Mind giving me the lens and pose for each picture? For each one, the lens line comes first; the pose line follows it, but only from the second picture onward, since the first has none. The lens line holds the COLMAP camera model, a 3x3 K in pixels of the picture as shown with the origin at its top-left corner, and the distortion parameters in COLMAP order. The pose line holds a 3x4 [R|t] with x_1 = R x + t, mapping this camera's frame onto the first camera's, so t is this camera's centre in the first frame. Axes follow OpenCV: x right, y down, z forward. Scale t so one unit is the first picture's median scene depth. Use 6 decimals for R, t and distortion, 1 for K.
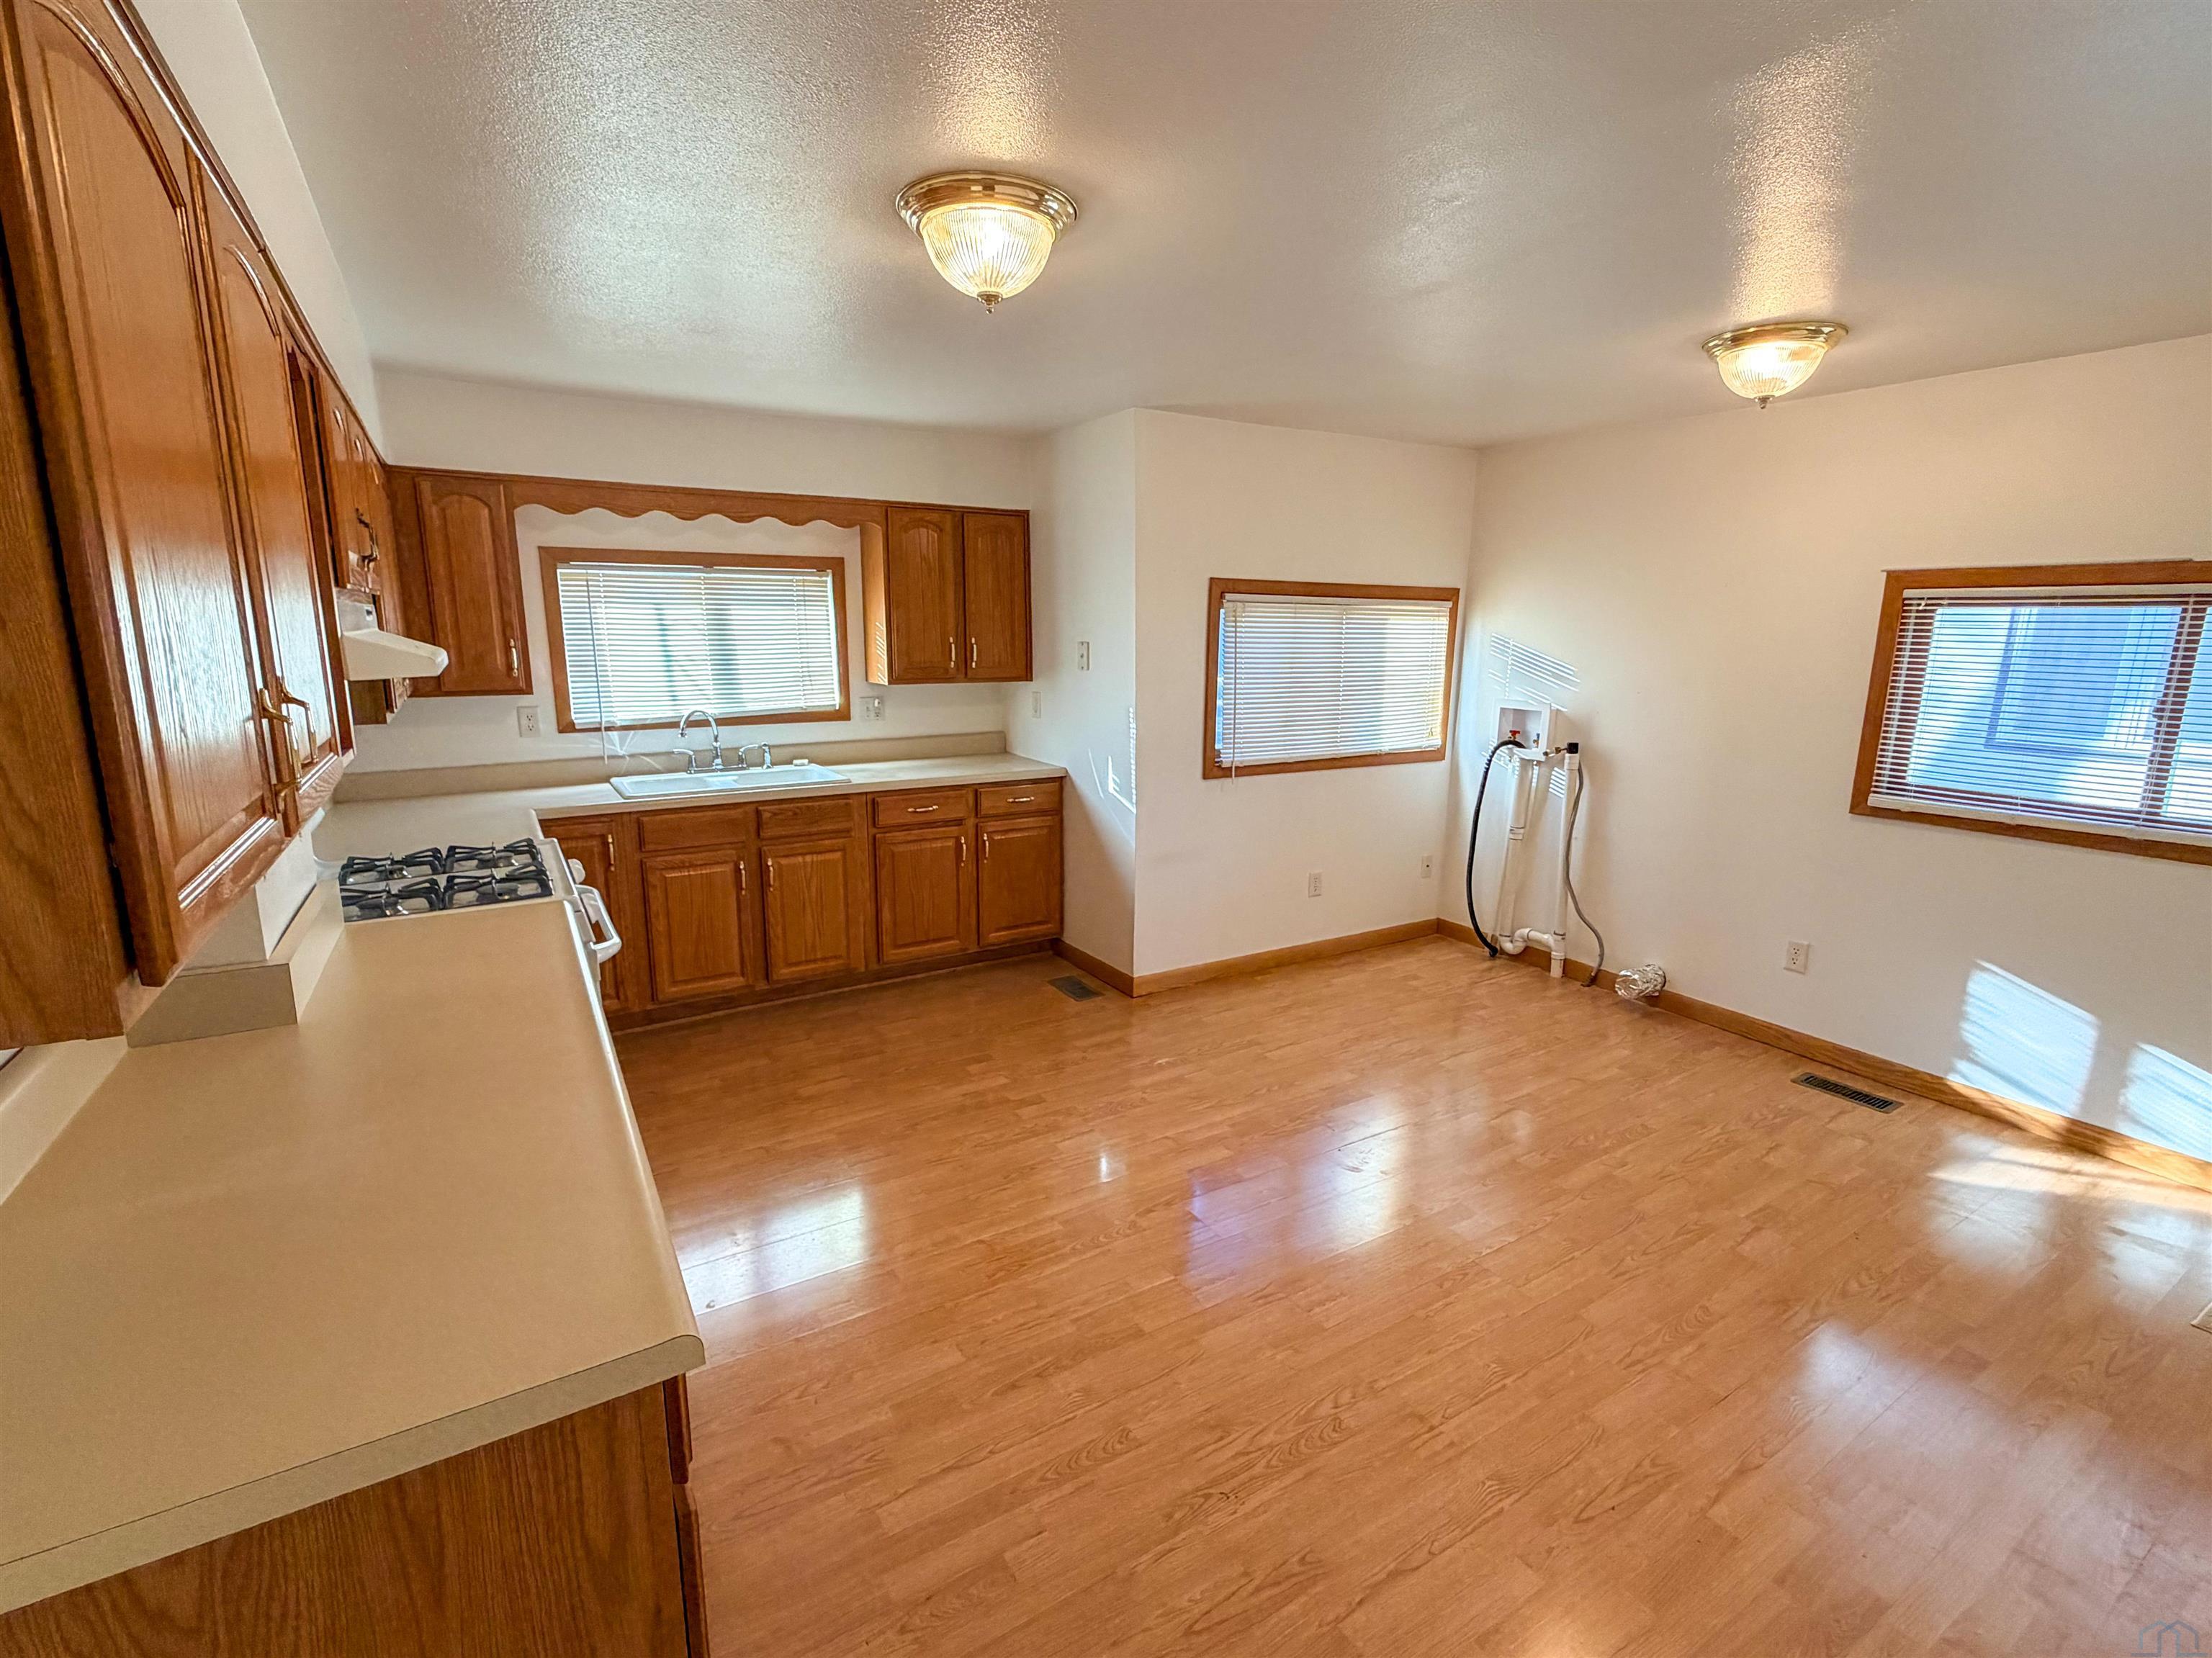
lens RADIAL K [[1000.1, 0, 1116.2], [0, 1000.1, 826.5], [0, 0, 1]] dist [-0.002797, 0.001078]
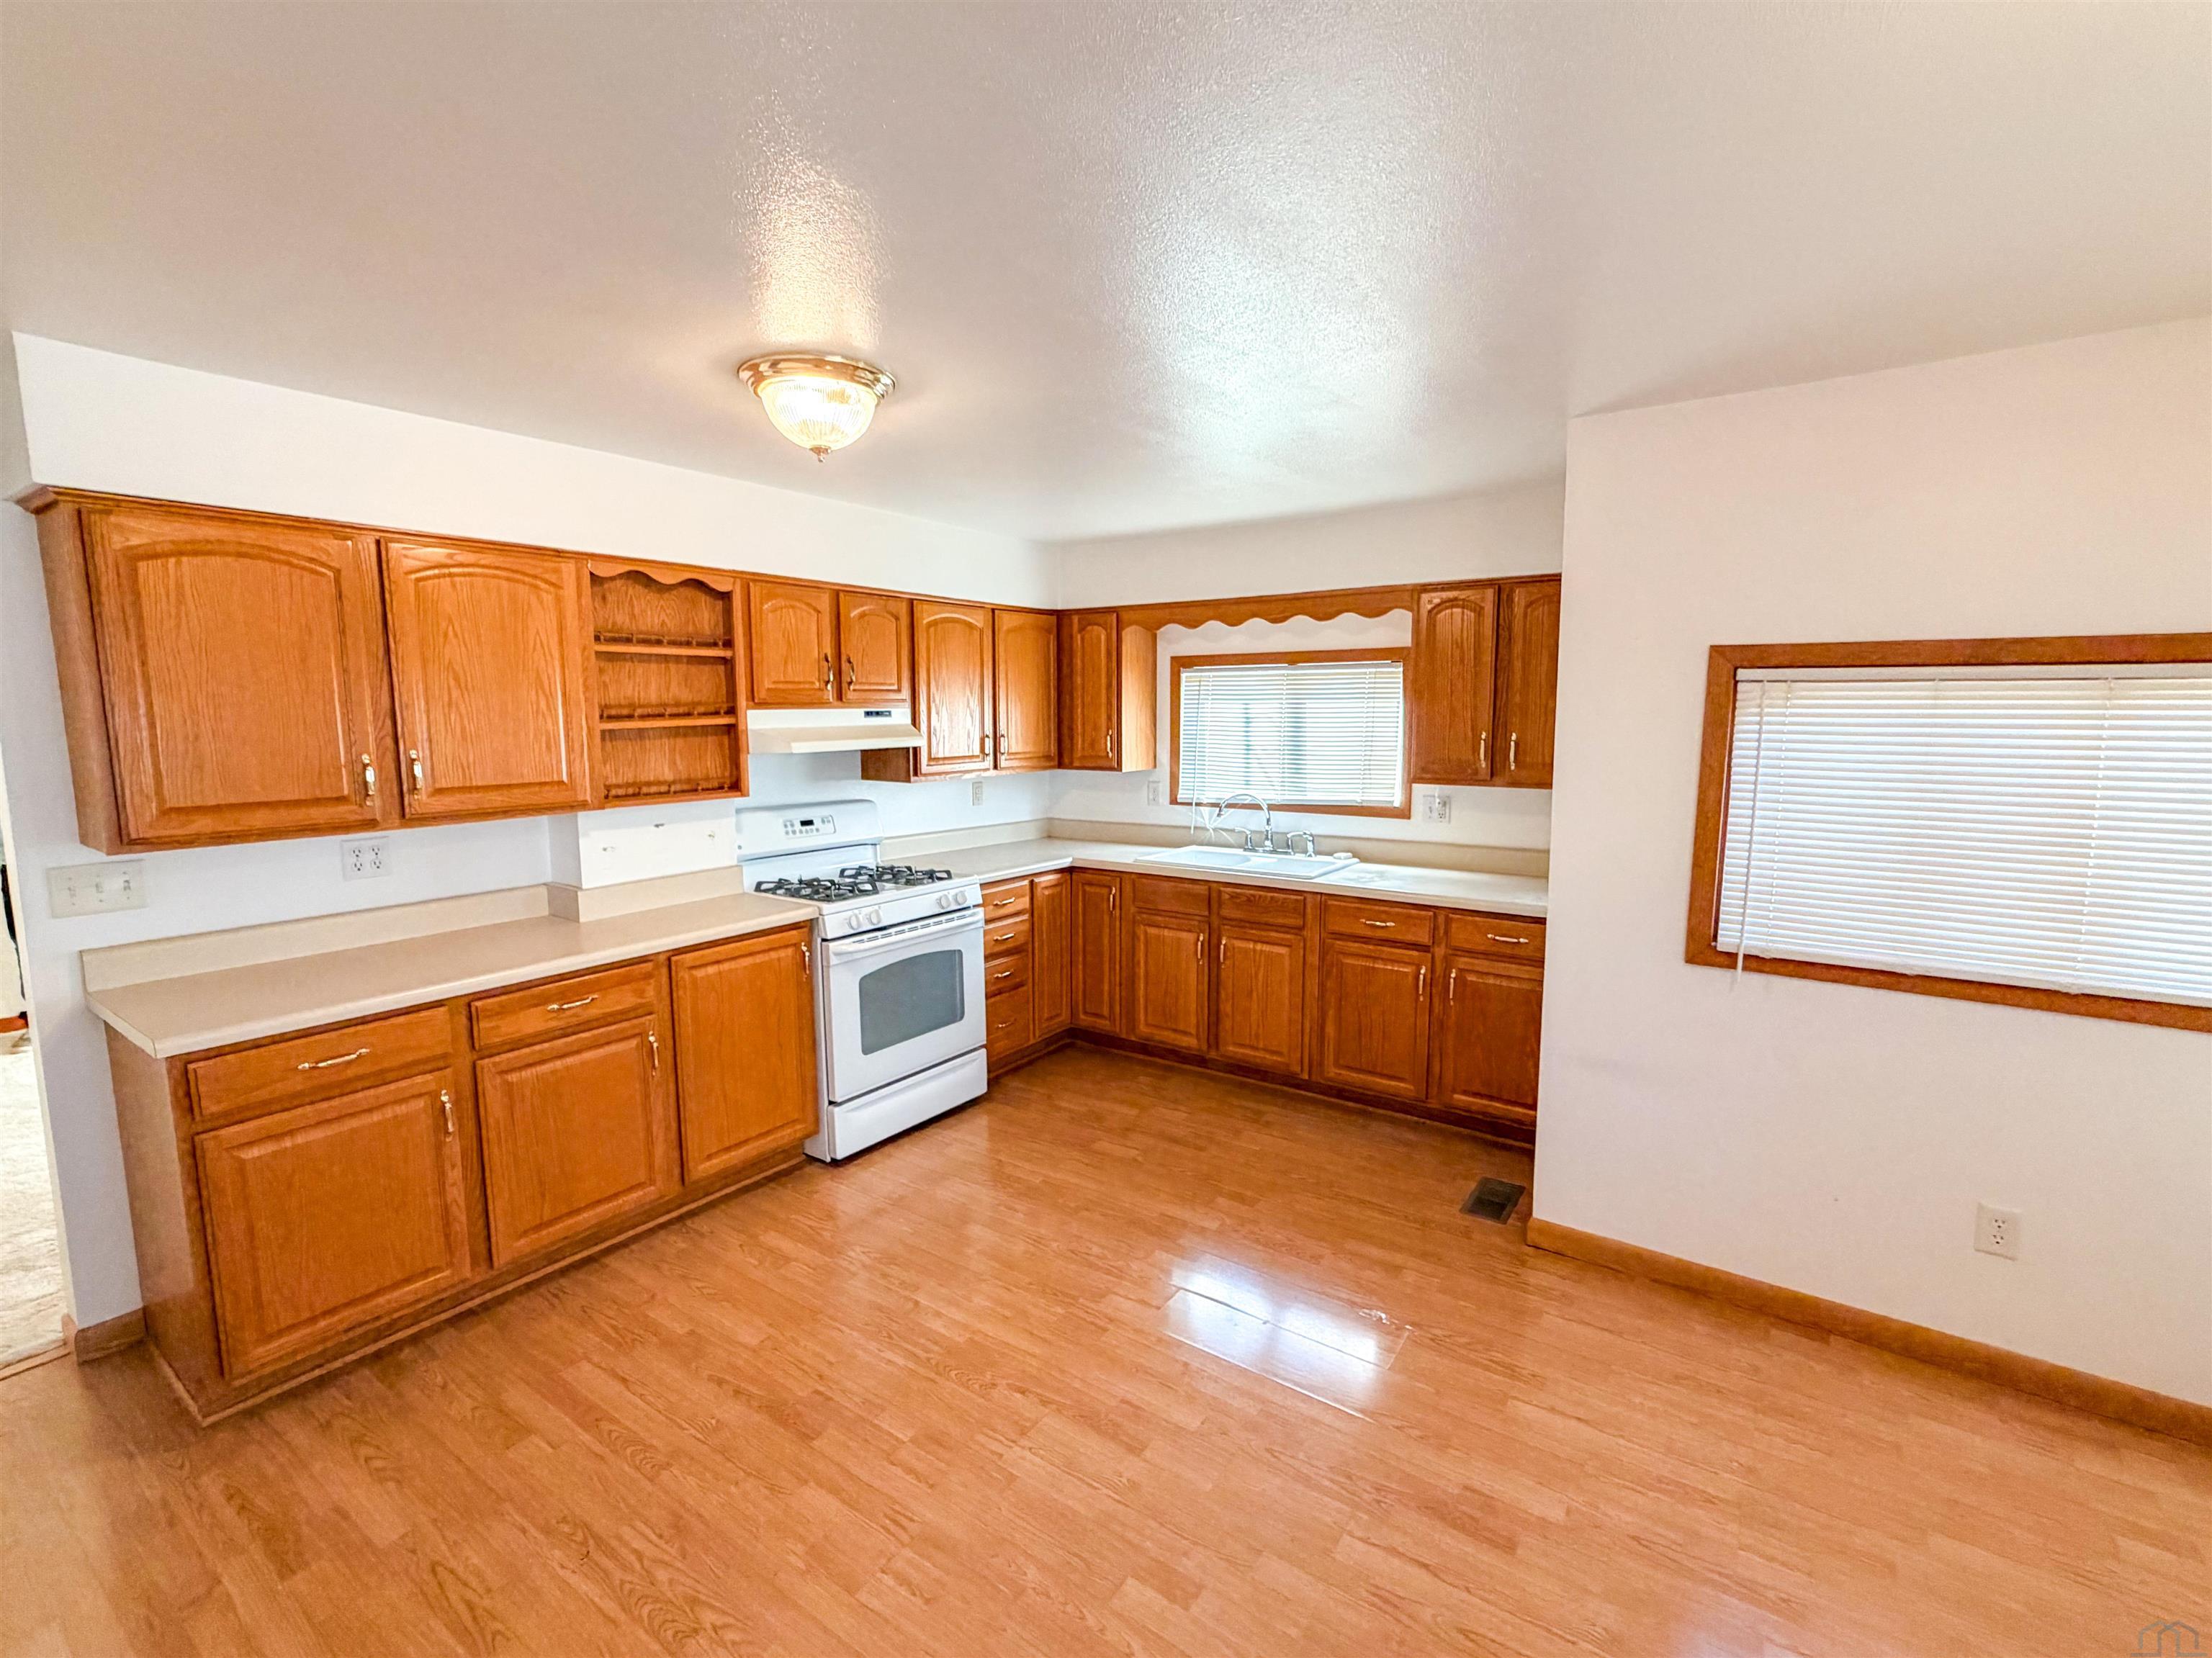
lens RADIAL K [[1000.1, 0, 1119.5], [0, 1000.1, 832.0], [0, 0, 1]] dist [-0.002797, 0.001078]
pose [[0.395694, 0.107072, -0.912120, 0.525407], [-0.174883, 0.983792, 0.039618, -0.093366], [0.901578, 0.143837, 0.408005, 0.424038]]
